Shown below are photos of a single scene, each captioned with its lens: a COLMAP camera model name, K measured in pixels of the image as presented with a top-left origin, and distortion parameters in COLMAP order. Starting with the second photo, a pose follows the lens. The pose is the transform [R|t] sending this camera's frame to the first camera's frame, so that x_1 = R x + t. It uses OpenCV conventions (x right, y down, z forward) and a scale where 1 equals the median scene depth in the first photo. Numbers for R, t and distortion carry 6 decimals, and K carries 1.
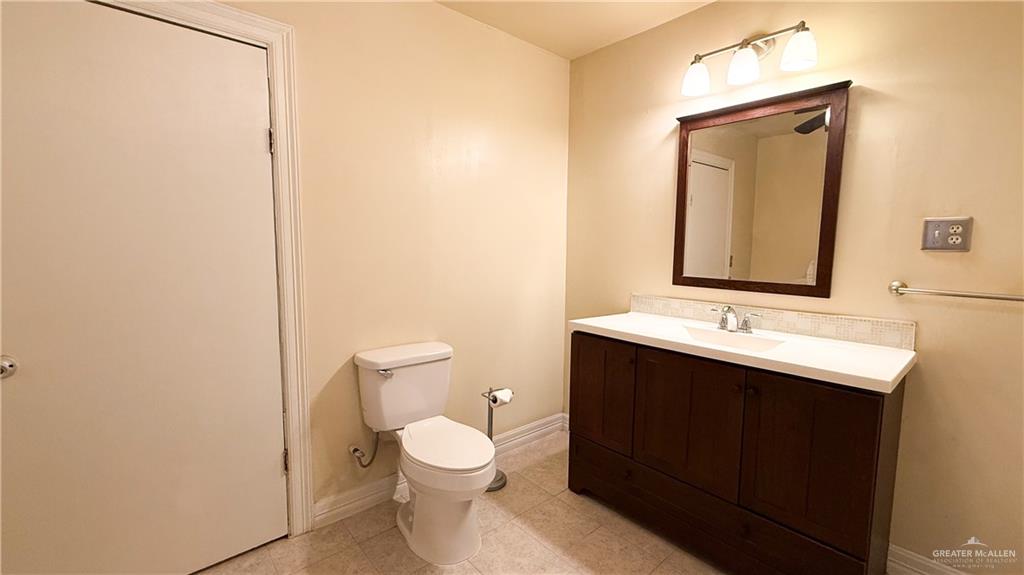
lens RADIAL K [[413.0, 0, 510.9], [0, 413.0, 287.0], [0, 0, 1]] dist [-0.001515, -0.000280]
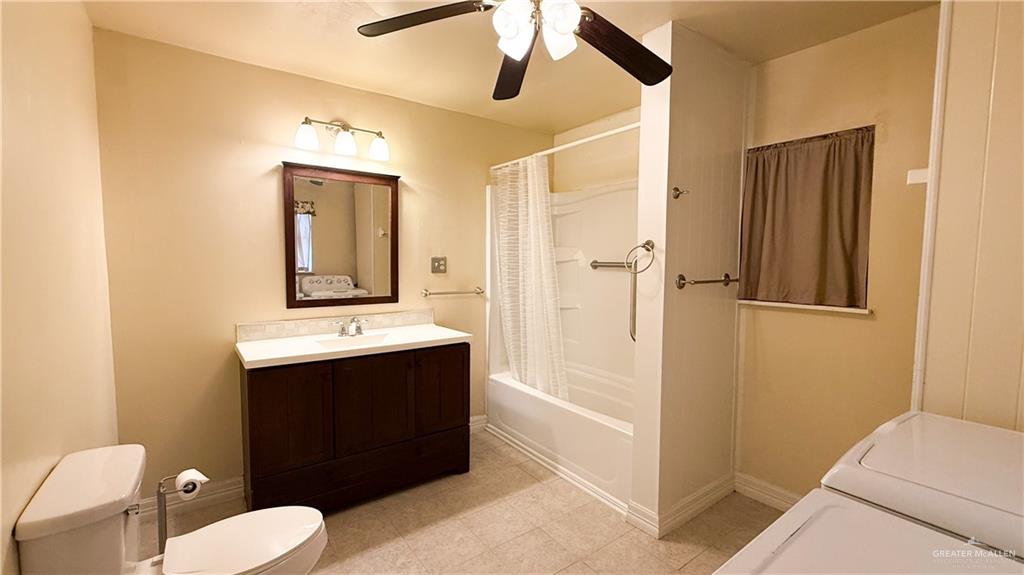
lens RADIAL K [[413.0, 0, 510.9], [0, 413.0, 287.0], [0, 0, 1]] dist [-0.001515, -0.000280]
pose [[0.109071, -0.076168, 0.991111, -0.804468], [0.096217, 0.993187, 0.065739, -0.098823], [-0.989366, 0.088192, 0.115657, 0.346785]]
